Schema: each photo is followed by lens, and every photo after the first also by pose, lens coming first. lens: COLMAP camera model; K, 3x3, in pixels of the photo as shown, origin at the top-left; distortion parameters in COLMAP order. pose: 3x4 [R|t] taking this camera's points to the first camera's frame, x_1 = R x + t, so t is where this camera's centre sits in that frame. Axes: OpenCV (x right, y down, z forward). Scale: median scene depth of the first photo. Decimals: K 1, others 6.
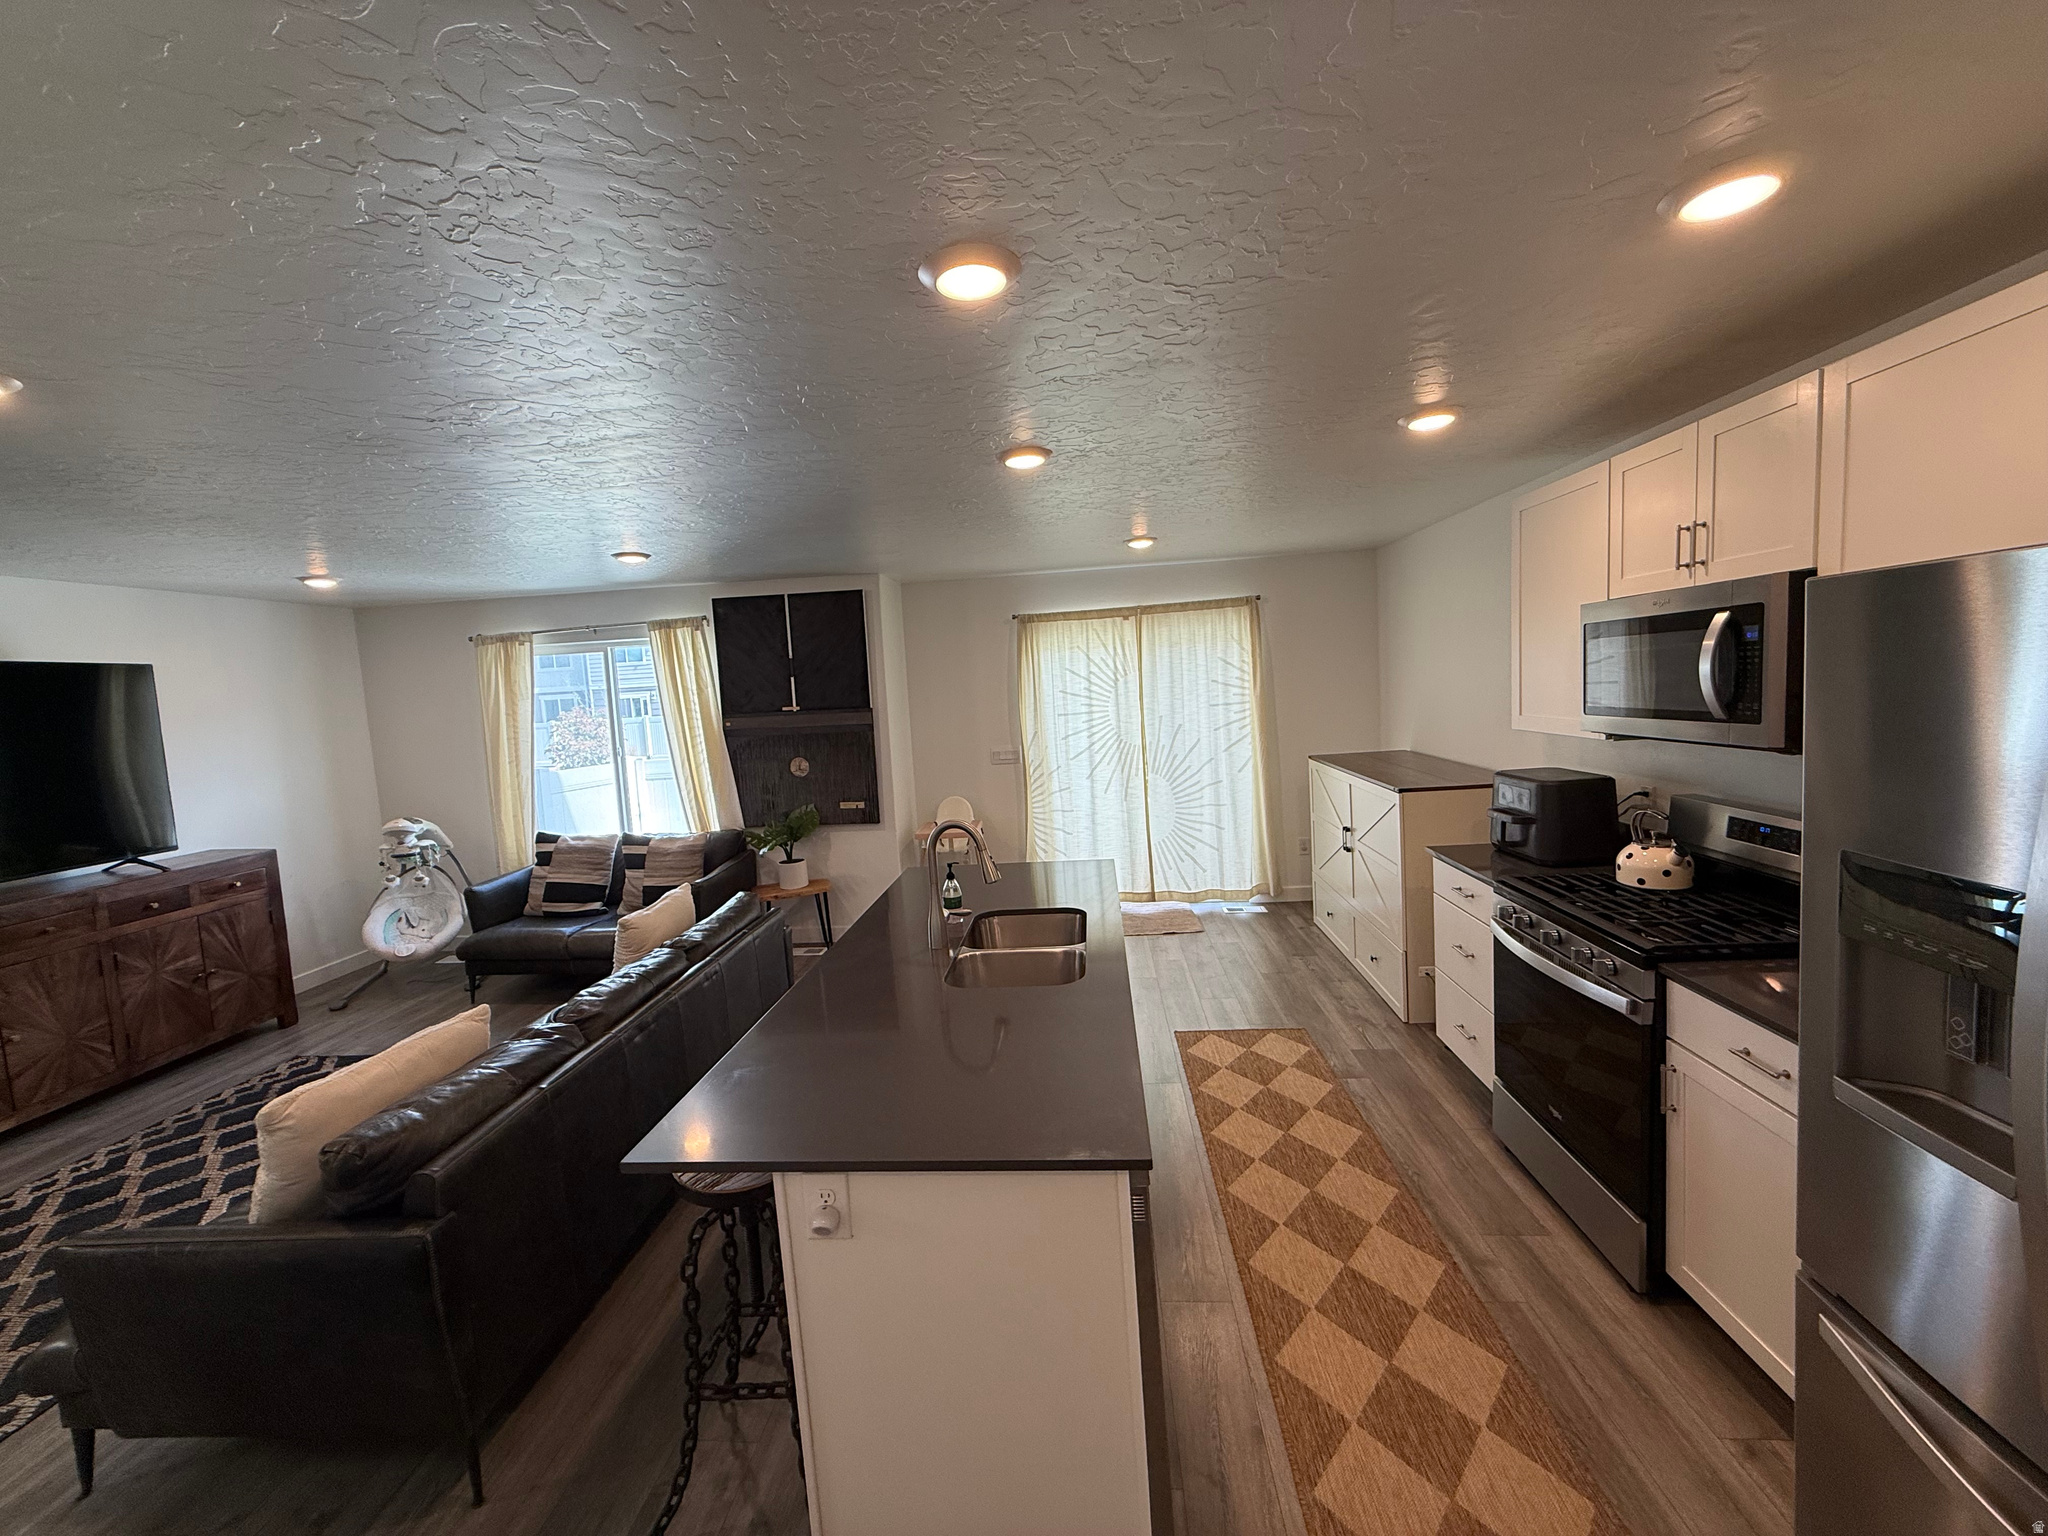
lens RADIAL K [[817.5, 0, 1012.8], [0, 817.5, 763.3], [0, 0, 1]] dist [-0.000439, 0.000363]
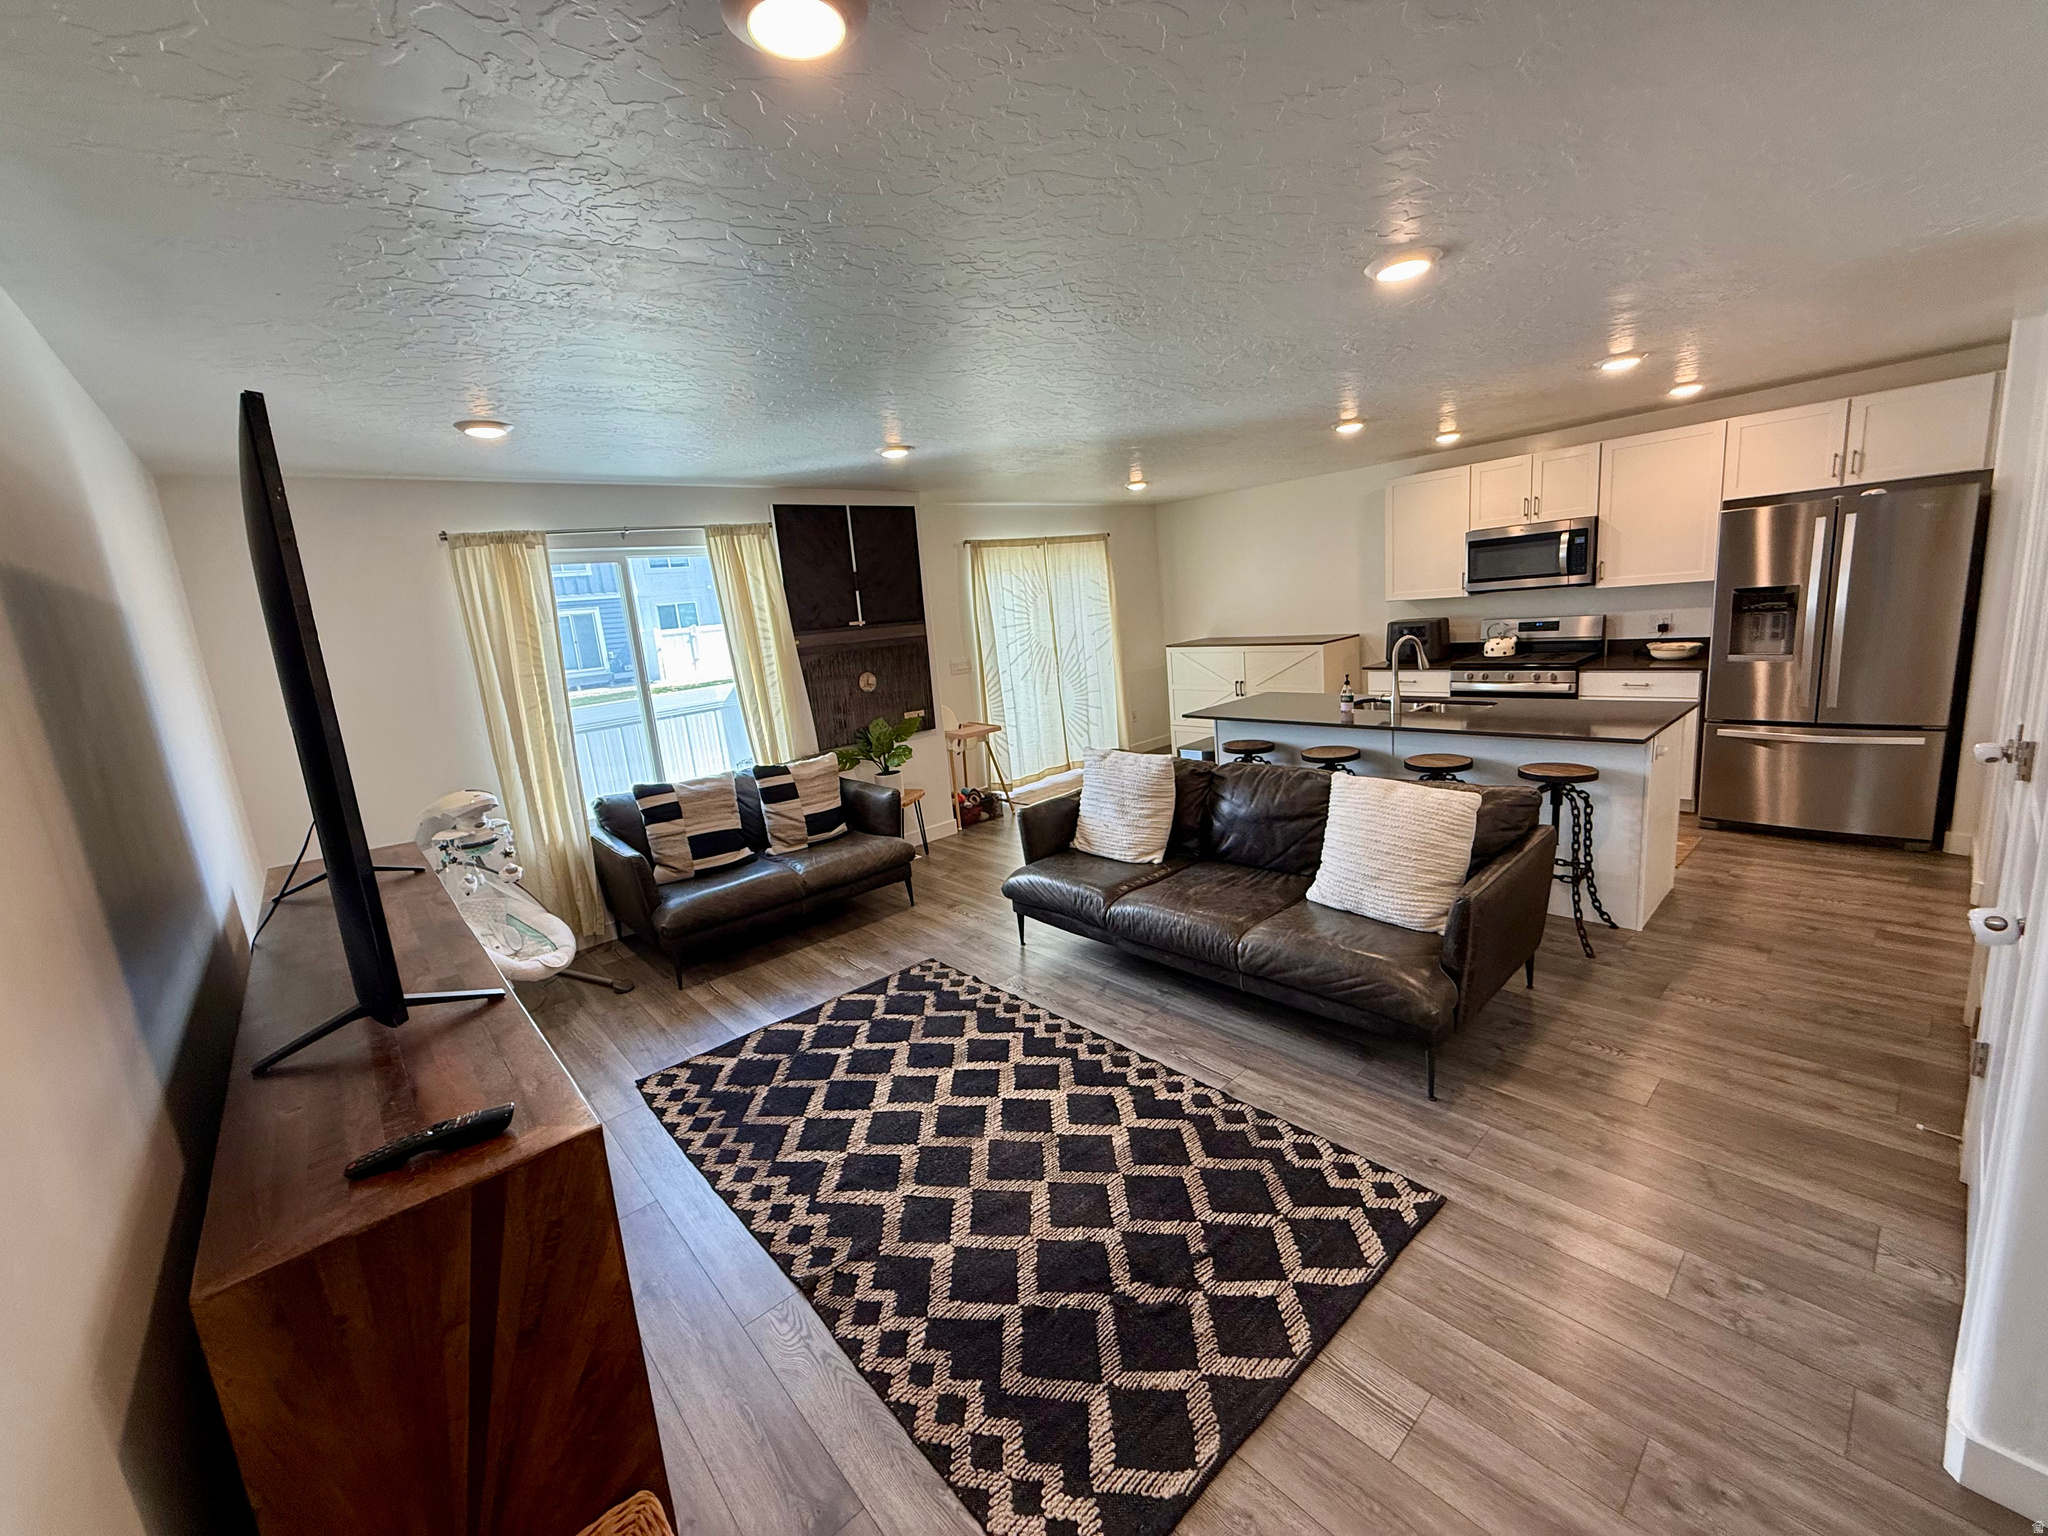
lens RADIAL K [[817.5, 0, 1012.8], [0, 817.5, 763.3], [0, 0, 1]] dist [-0.000439, 0.000363]
pose [[0.690959, -0.147141, 0.707761, -0.914160], [0.121372, 0.988781, 0.087073, 0.039583], [-0.712632, 0.025739, 0.701066, 0.183761]]
